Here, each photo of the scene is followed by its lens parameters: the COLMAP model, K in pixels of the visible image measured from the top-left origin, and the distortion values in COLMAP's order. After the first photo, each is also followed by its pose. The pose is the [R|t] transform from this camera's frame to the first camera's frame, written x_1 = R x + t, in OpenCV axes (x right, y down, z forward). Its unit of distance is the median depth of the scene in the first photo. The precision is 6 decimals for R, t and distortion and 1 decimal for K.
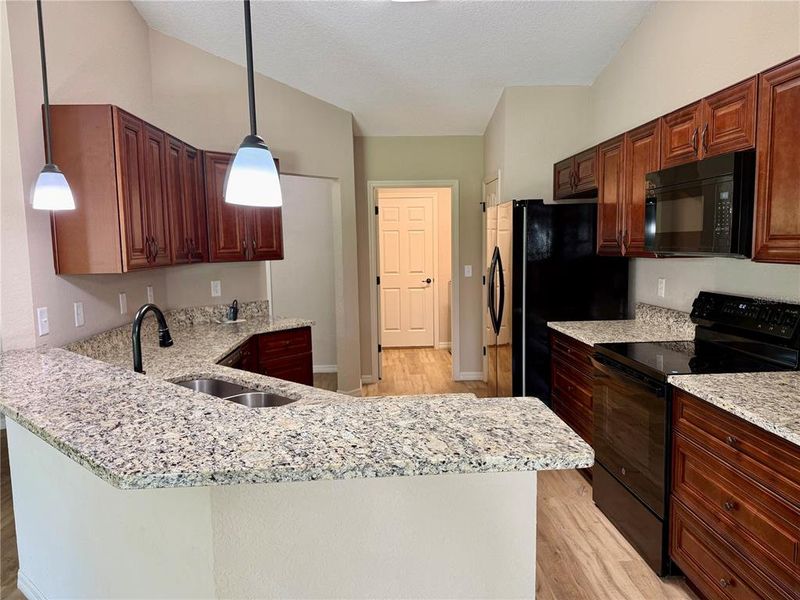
lens RADIAL K [[562.4, 0, 398.4], [0, 562.4, 300.7], [0, 0, 1]] dist [0.040274, -0.000729]
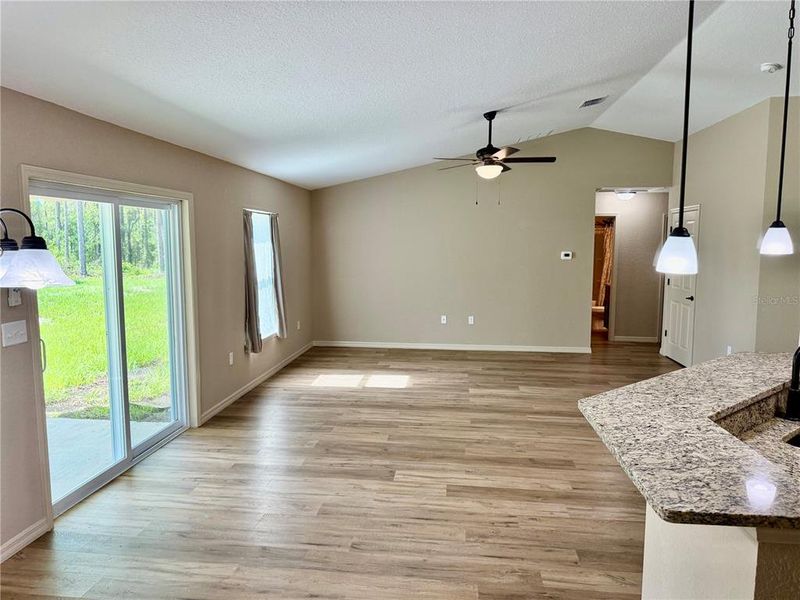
lens RADIAL K [[562.4, 0, 398.2], [0, 562.4, 300.2], [0, 0, 1]] dist [0.040274, -0.000729]
pose [[-0.149100, 0.132405, -0.979917, 1.394461], [-0.089606, 0.985108, 0.146741, -0.268200], [0.984754, 0.109685, -0.135015, 0.491266]]
